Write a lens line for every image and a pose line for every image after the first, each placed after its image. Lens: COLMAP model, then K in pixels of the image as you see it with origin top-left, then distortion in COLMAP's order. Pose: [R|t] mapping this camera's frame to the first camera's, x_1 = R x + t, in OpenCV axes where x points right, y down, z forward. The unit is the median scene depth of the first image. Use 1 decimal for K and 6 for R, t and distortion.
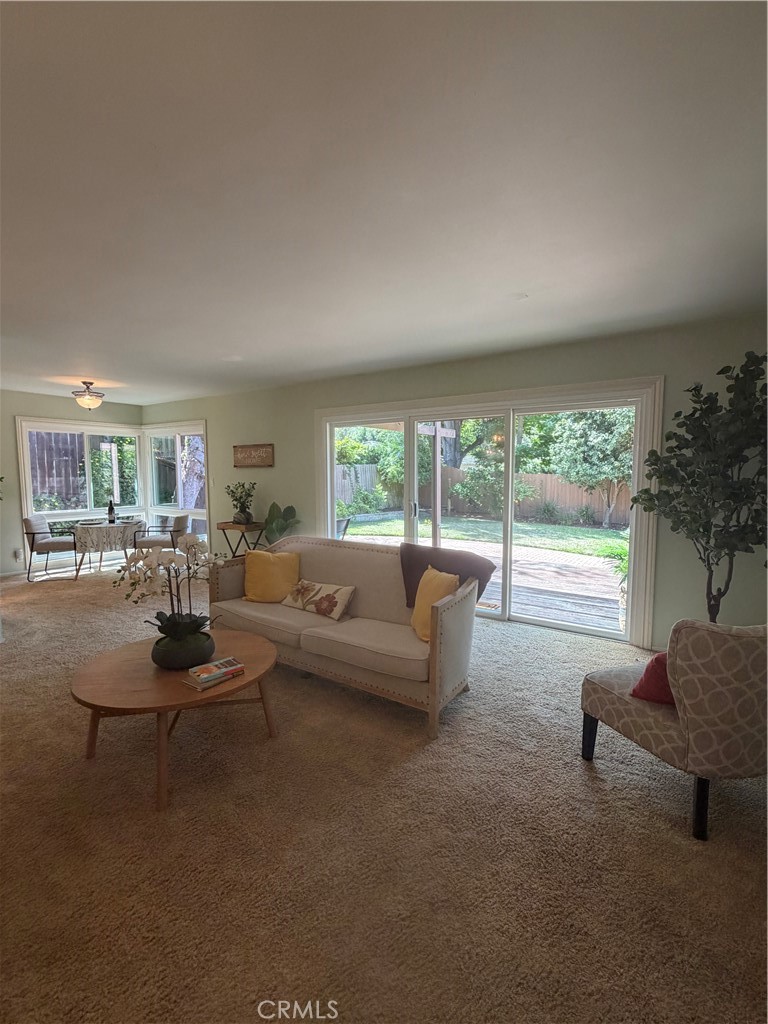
lens RADIAL K [[469.6, 0, 384.5], [0, 469.6, 510.1], [0, 0, 1]] dist [0.001208, 0.000618]
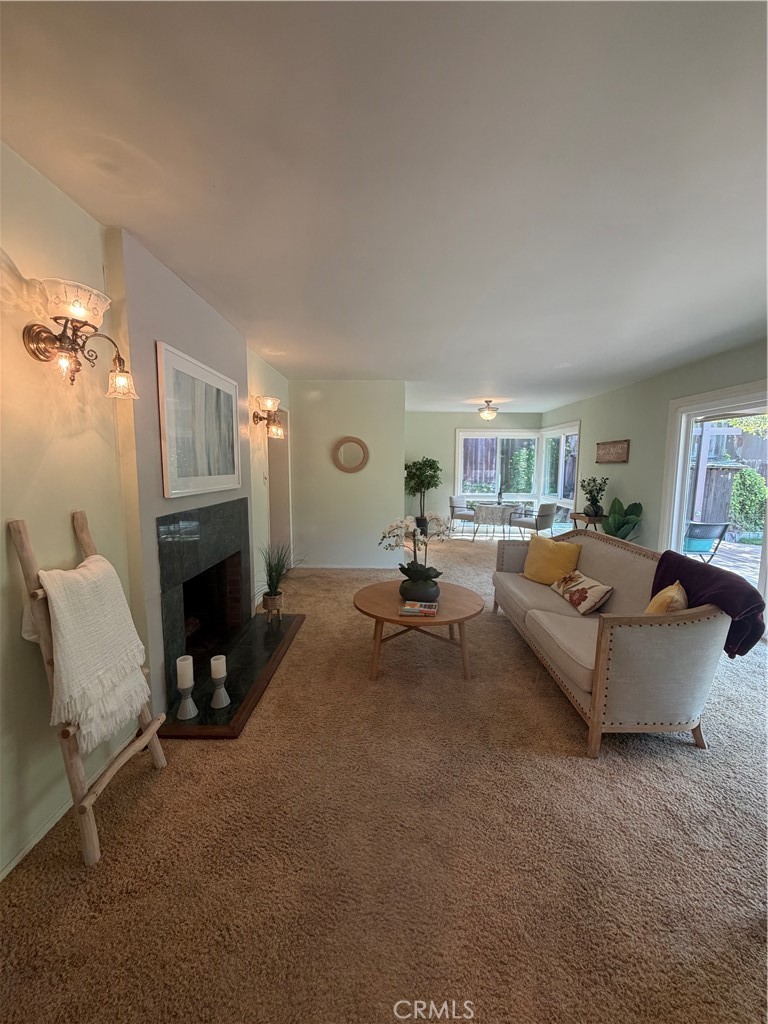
lens RADIAL K [[408.7, 0, 382.5], [0, 408.7, 510.3], [0, 0, 1]] dist [0.001528, 0.000130]
pose [[0.553118, 0.098141, -0.827302, 0.204862], [-0.078926, 0.994744, 0.065235, -0.006615], [0.829356, 0.029213, 0.557956, 0.081550]]
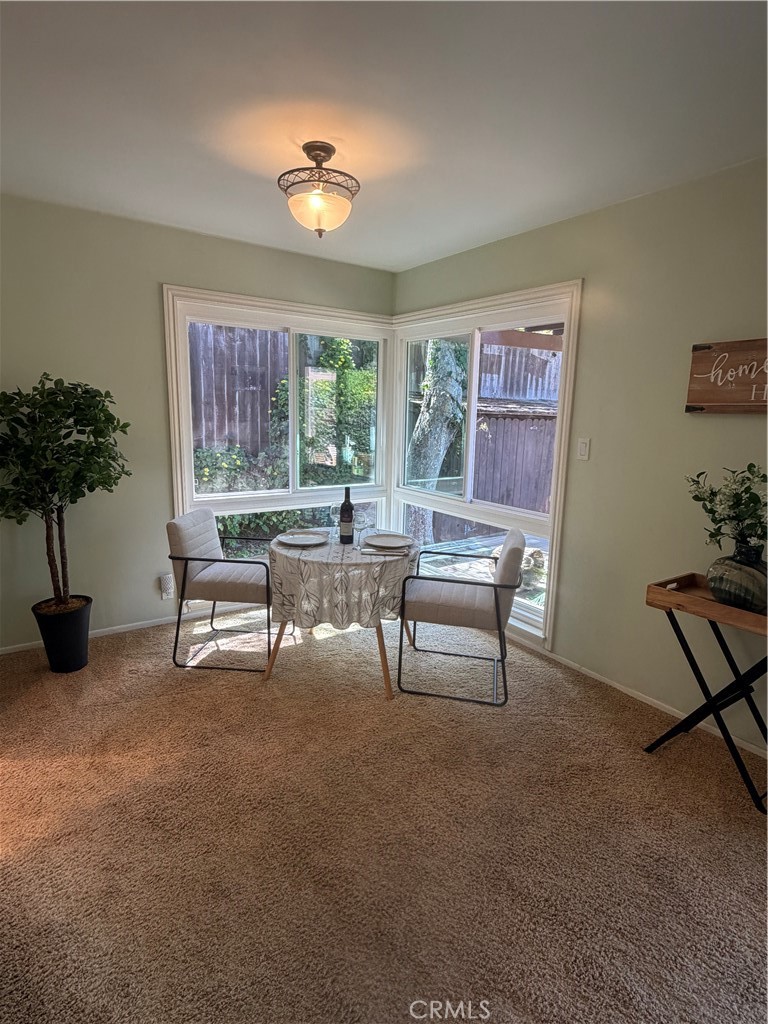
lens RADIAL K [[545.1, 0, 384.0], [0, 545.1, 512.0], [0, 0, 1]] dist [0.001409, 0.000334]
pose [[0.935950, 0.087469, -0.341097, -0.406285], [-0.054166, 0.992892, 0.105983, -0.053003], [0.347942, -0.080719, 0.934035, 0.593223]]
